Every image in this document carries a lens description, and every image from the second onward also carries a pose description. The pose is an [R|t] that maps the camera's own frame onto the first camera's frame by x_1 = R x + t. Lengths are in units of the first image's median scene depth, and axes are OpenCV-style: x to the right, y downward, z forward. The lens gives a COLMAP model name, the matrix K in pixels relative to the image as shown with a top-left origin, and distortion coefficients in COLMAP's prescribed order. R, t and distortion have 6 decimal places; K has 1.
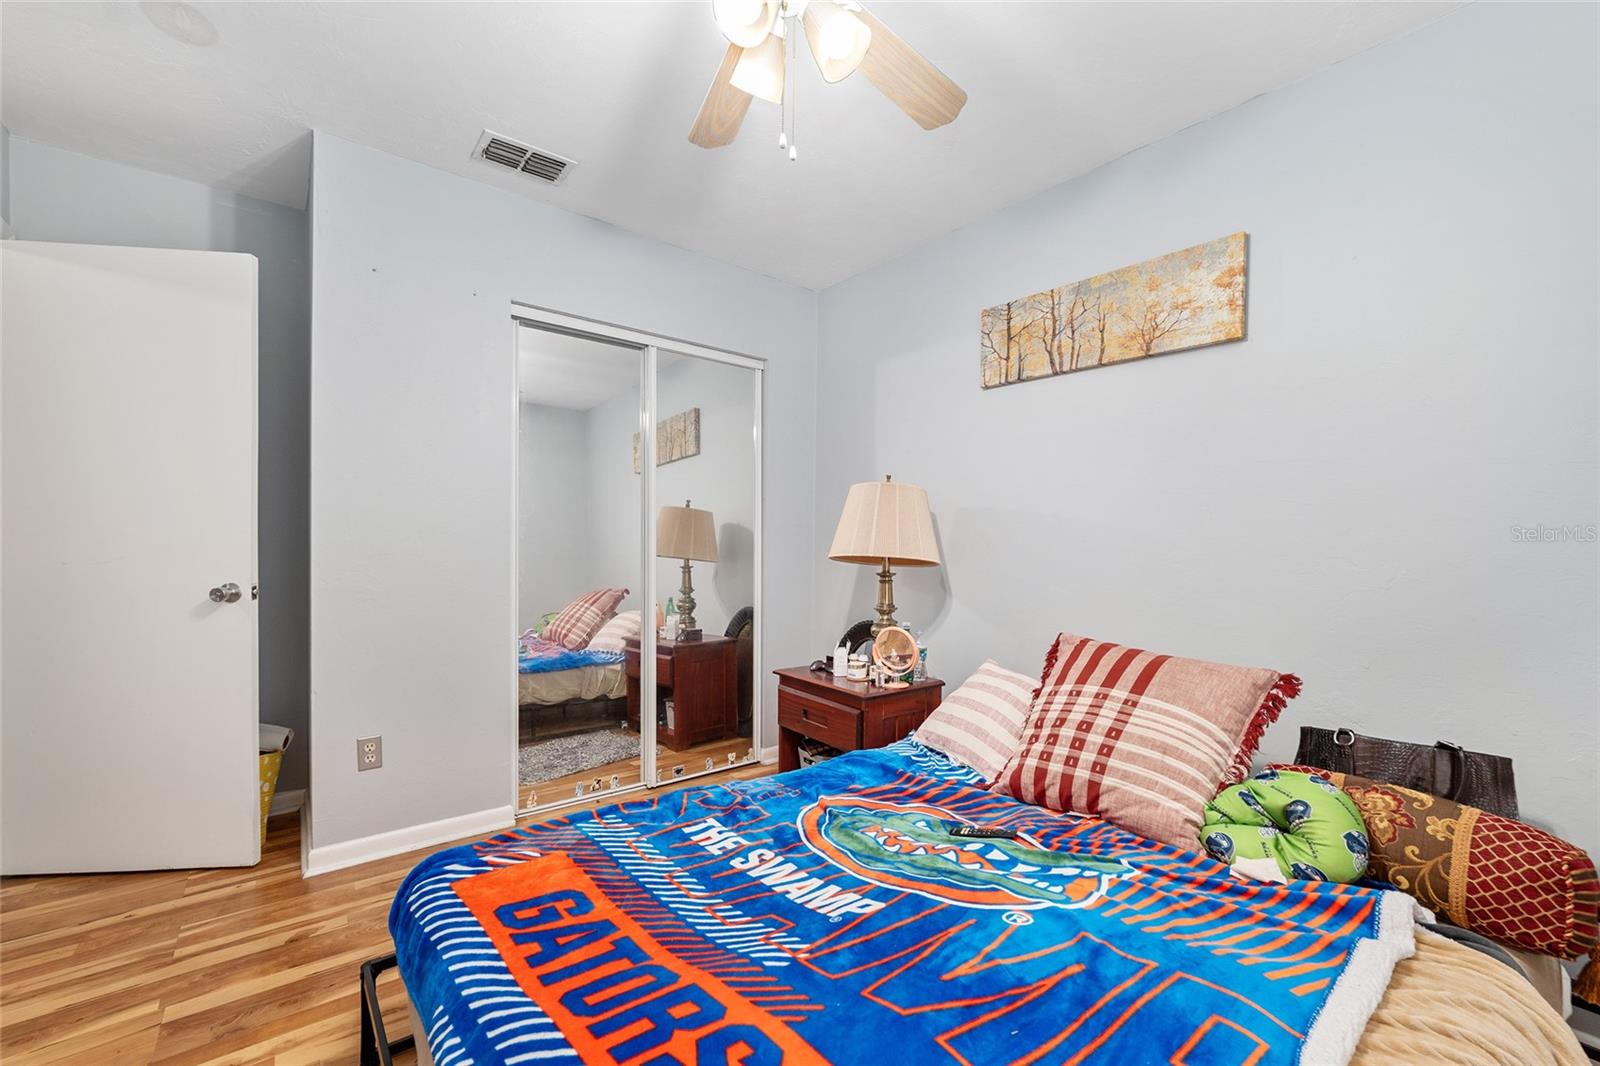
lens RADIAL K [[659.4, 0, 798.4], [0, 659.4, 546.6], [0, 0, 1]] dist [-0.014178, 0.000627]
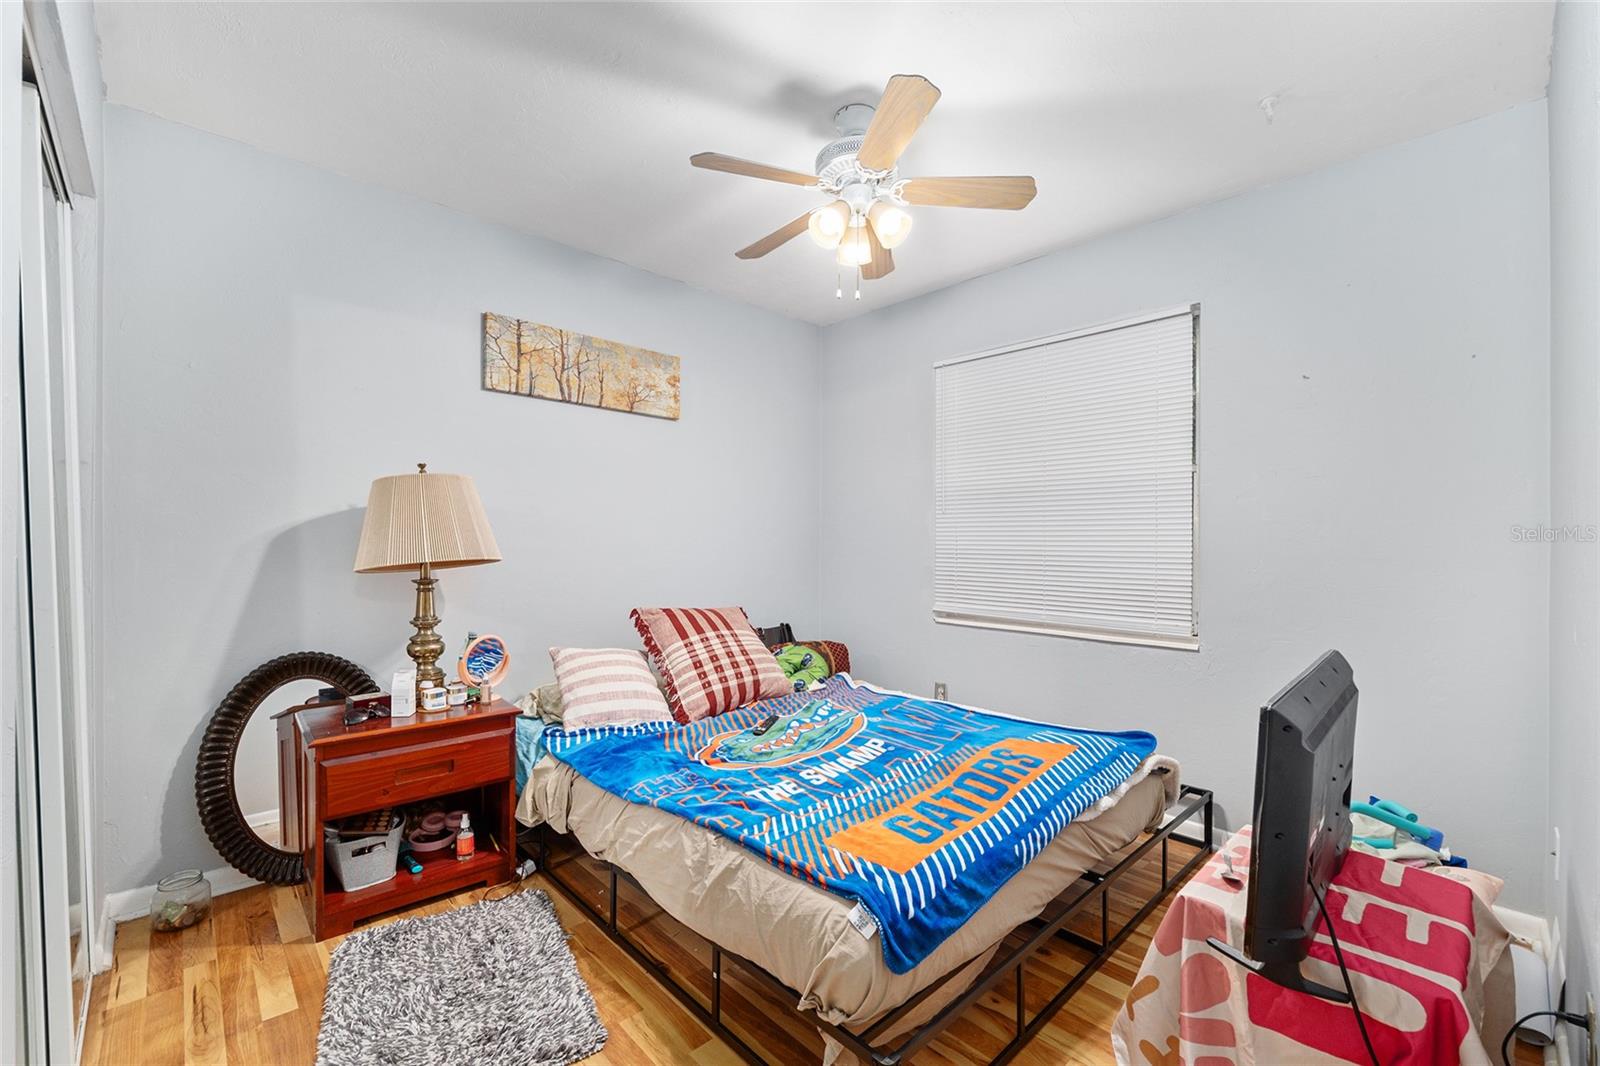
lens RADIAL K [[659.4, 0, 797.5], [0, 659.4, 535.2], [0, 0, 1]] dist [-0.014178, 0.000627]
pose [[-0.083290, -0.006922, 0.996501, -1.282059], [-0.000313, 0.999976, 0.006920, -0.038858], [-0.996525, 0.000265, -0.083290, 1.018611]]
